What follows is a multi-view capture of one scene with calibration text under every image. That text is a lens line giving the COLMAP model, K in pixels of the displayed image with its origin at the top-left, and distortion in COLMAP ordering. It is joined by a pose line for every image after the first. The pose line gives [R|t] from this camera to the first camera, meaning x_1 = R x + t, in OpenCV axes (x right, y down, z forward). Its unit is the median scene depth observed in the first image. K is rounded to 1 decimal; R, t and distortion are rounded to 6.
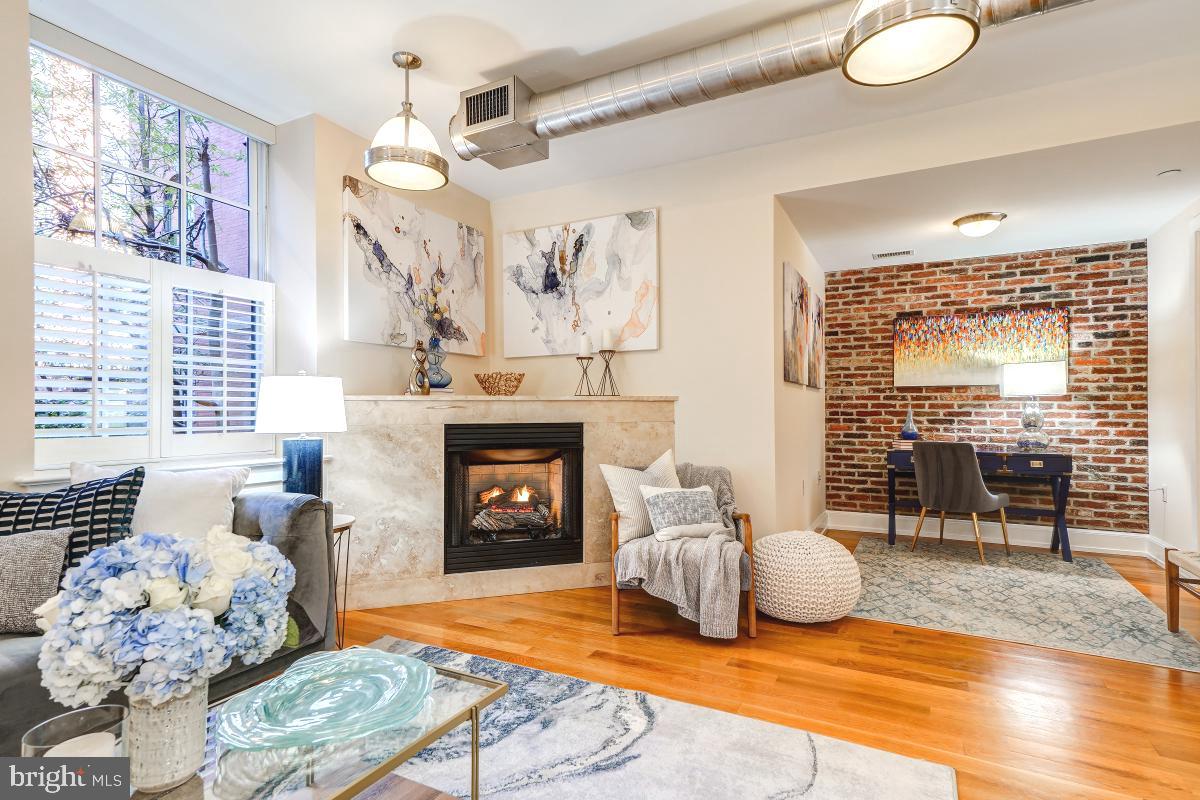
lens RADIAL K [[612.1, 0, 598.5], [0, 612.1, 406.0], [0, 0, 1]] dist [0.029054, 0.002265]
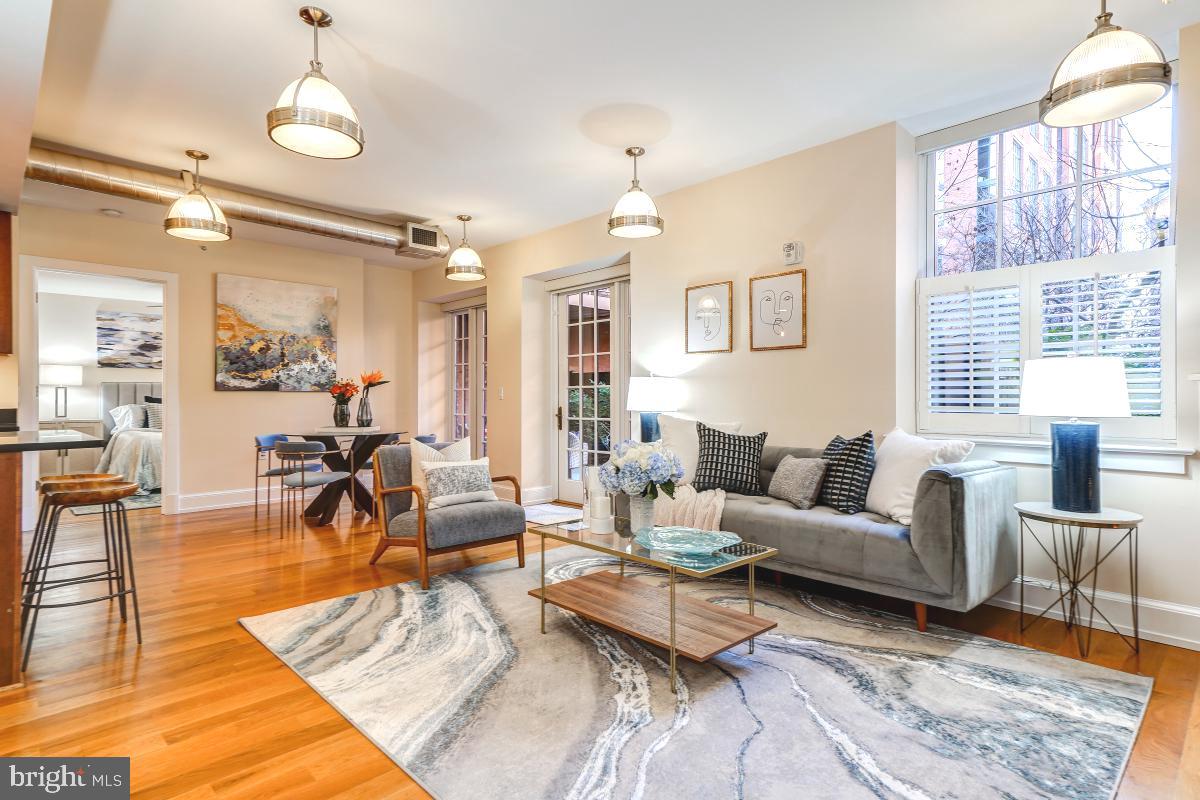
lens RADIAL K [[612.1, 0, 596.9], [0, 612.1, 392.3], [0, 0, 1]] dist [0.029054, 0.002265]
pose [[-0.317368, -0.003170, -0.948297, 0.426725], [0.010653, 0.999919, -0.006908, 0.002743], [0.948243, -0.012294, -0.317308, 0.384830]]
